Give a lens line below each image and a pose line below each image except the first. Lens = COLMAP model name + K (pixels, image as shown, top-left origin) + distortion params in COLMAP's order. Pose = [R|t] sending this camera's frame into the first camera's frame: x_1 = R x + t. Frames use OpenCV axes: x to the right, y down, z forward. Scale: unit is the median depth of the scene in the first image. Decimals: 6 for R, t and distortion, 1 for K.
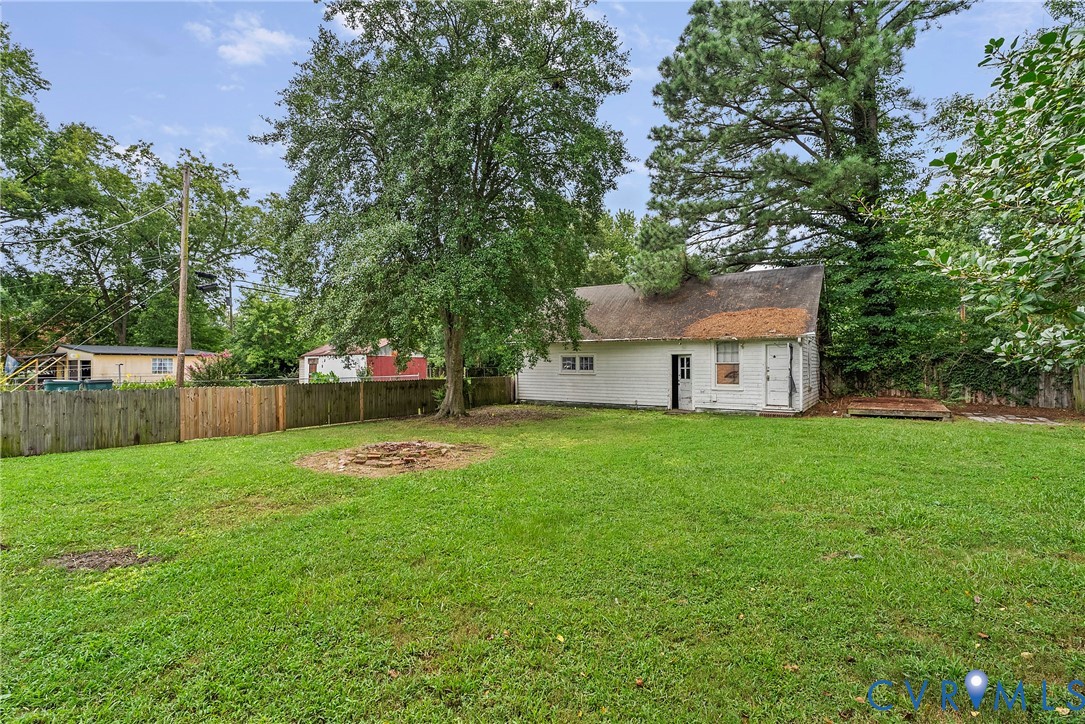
lens RADIAL K [[497.7, 0, 542.5], [0, 497.7, 361.4], [0, 0, 1]] dist [0.000371, 0.000692]
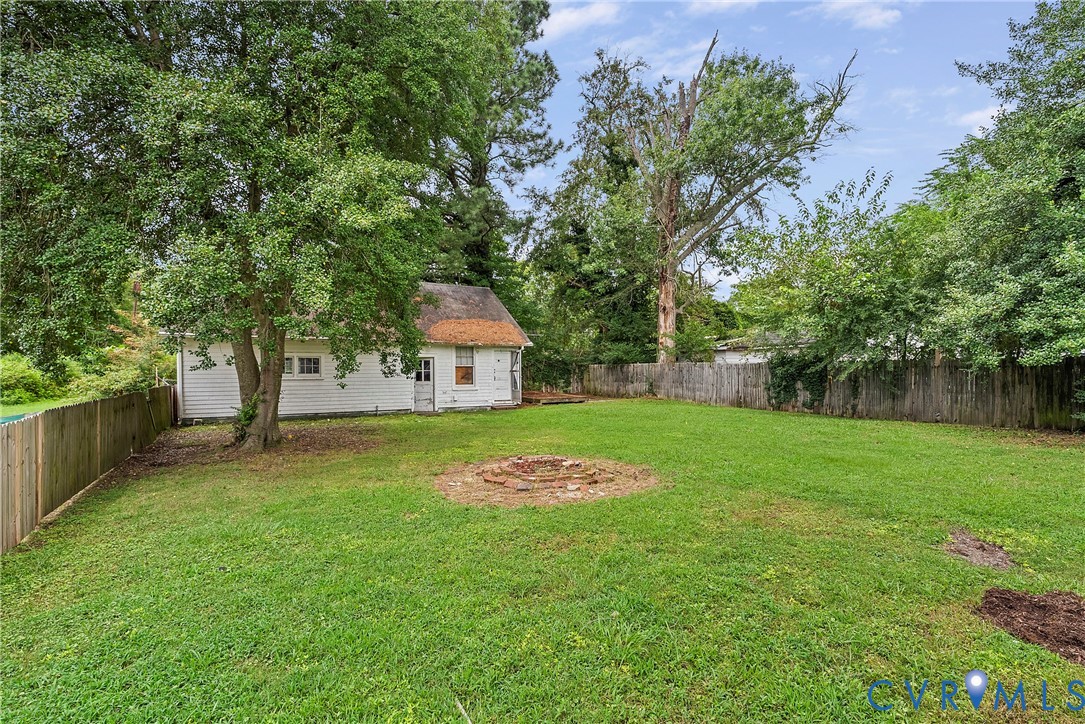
lens RADIAL K [[497.7, 0, 542.5], [0, 497.7, 365.7], [0, 0, 1]] dist [0.000371, 0.000692]
pose [[0.471501, 0.003602, 0.881858, -0.528277], [-0.001358, 0.999993, -0.003358, 0.007206], [-0.881865, 0.000385, 0.471503, 0.320074]]
